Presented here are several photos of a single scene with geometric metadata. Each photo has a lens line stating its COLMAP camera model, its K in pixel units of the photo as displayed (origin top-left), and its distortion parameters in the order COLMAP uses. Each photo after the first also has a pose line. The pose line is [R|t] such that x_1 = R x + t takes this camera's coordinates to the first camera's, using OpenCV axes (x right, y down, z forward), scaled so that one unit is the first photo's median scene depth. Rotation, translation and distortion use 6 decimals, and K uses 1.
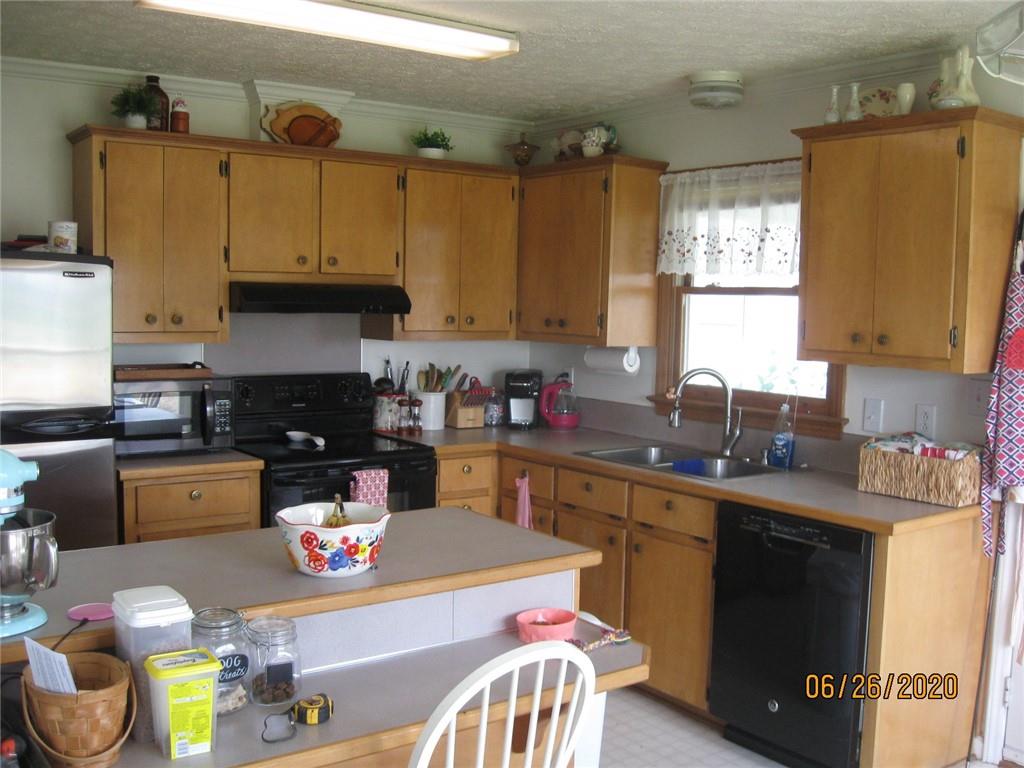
lens RADIAL K [[1067.0, 0, 512.1], [0, 1067.0, 385.7], [0, 0, 1]] dist [-0.115857, 0.000000]
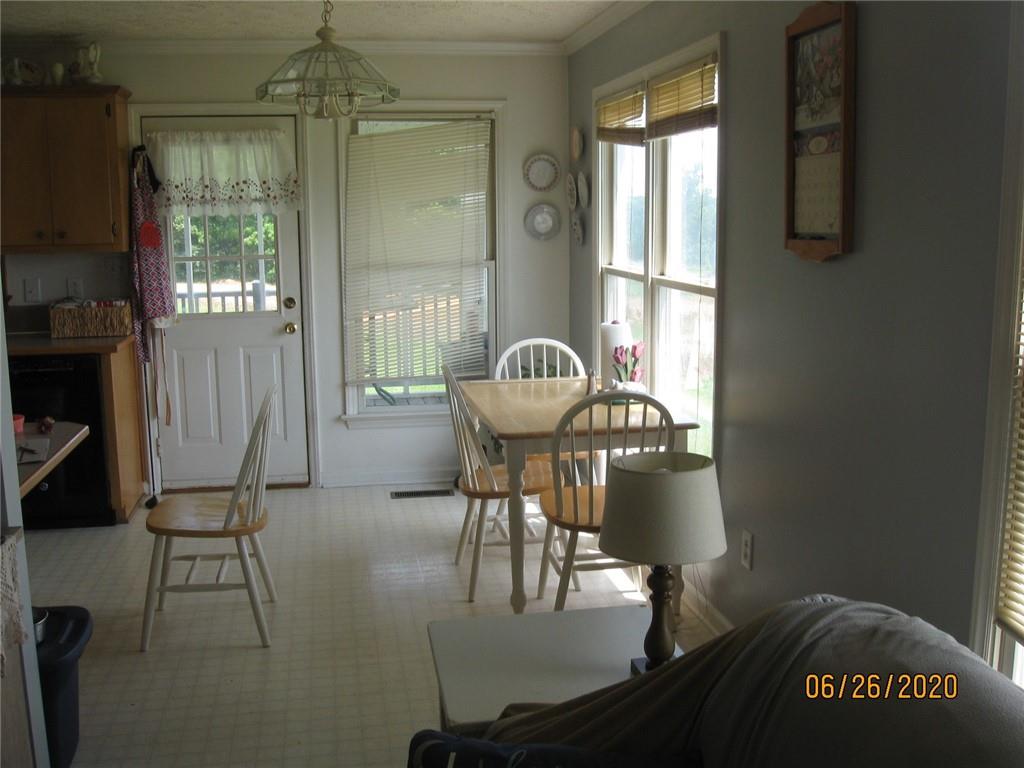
lens RADIAL K [[1067.0, 0, 512.1], [0, 1067.0, 384.4], [0, 0, 1]] dist [-0.115857, 0.000000]
pose [[0.440786, -0.167733, 0.881801, -0.742278], [0.090231, 0.985689, 0.142391, 0.013747], [-0.893065, 0.016801, 0.449613, -0.255461]]
